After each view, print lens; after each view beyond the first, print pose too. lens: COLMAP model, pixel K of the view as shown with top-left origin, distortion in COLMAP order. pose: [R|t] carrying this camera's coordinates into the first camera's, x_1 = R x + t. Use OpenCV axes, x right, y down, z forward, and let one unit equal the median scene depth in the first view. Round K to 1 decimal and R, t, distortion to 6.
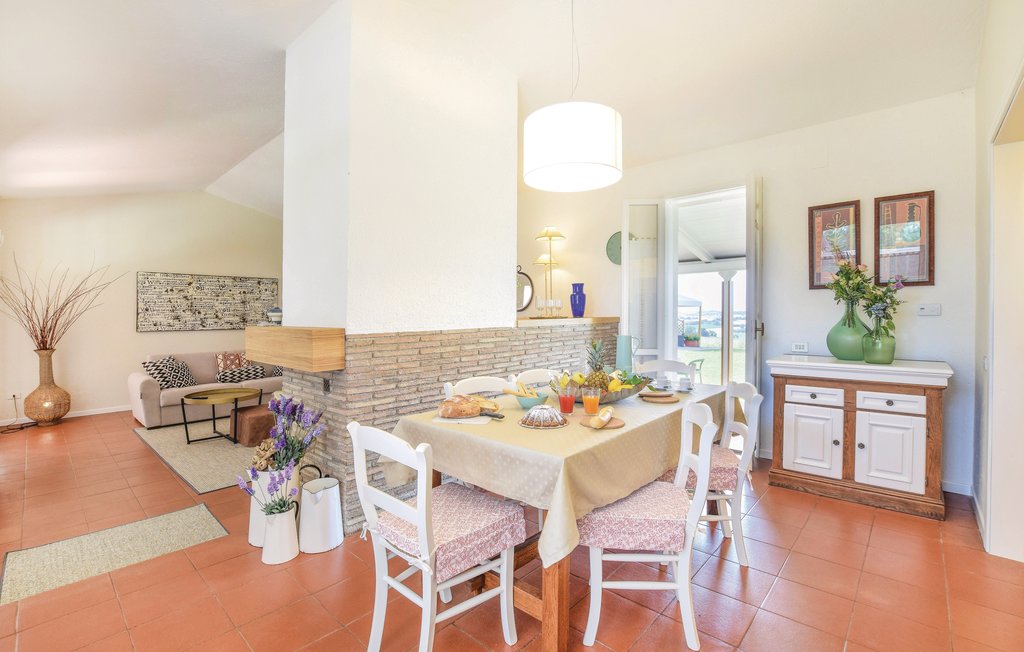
lens RADIAL K [[446.7, 0, 513.8], [0, 446.7, 319.3], [0, 0, 1]] dist [-0.001505, -0.000146]
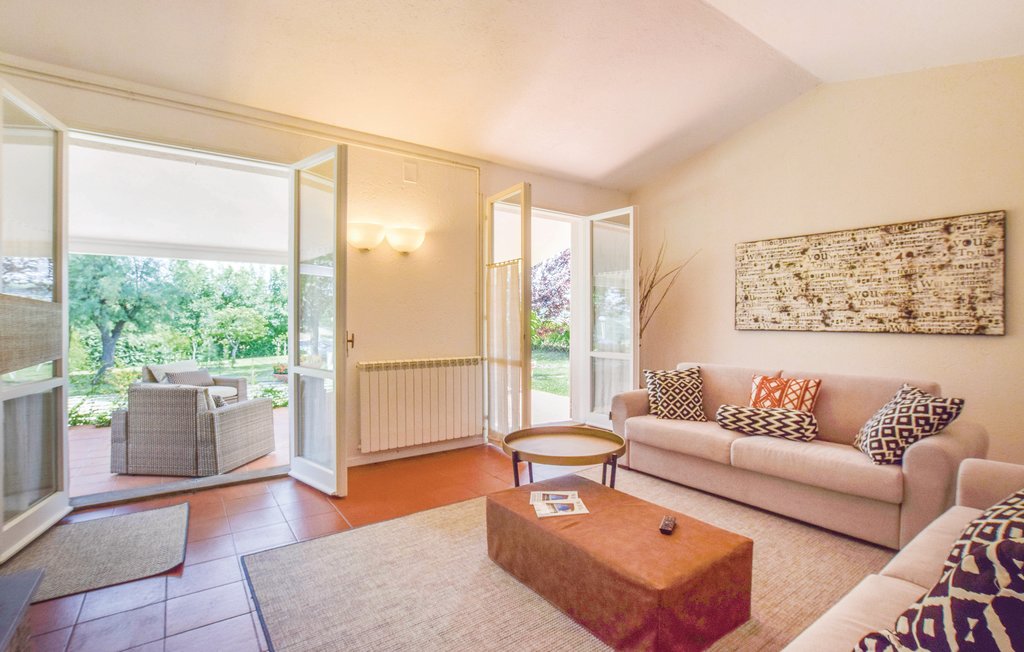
lens RADIAL K [[492.9, 0, 513.5], [0, 492.9, 320.6], [0, 0, 1]] dist [-0.004153, -0.000188]
pose [[-0.187592, 0.010965, -0.982186, -0.019565], [-0.006518, 0.999902, 0.012408, 0.005548], [0.982225, 0.008730, -0.187502, 0.745968]]
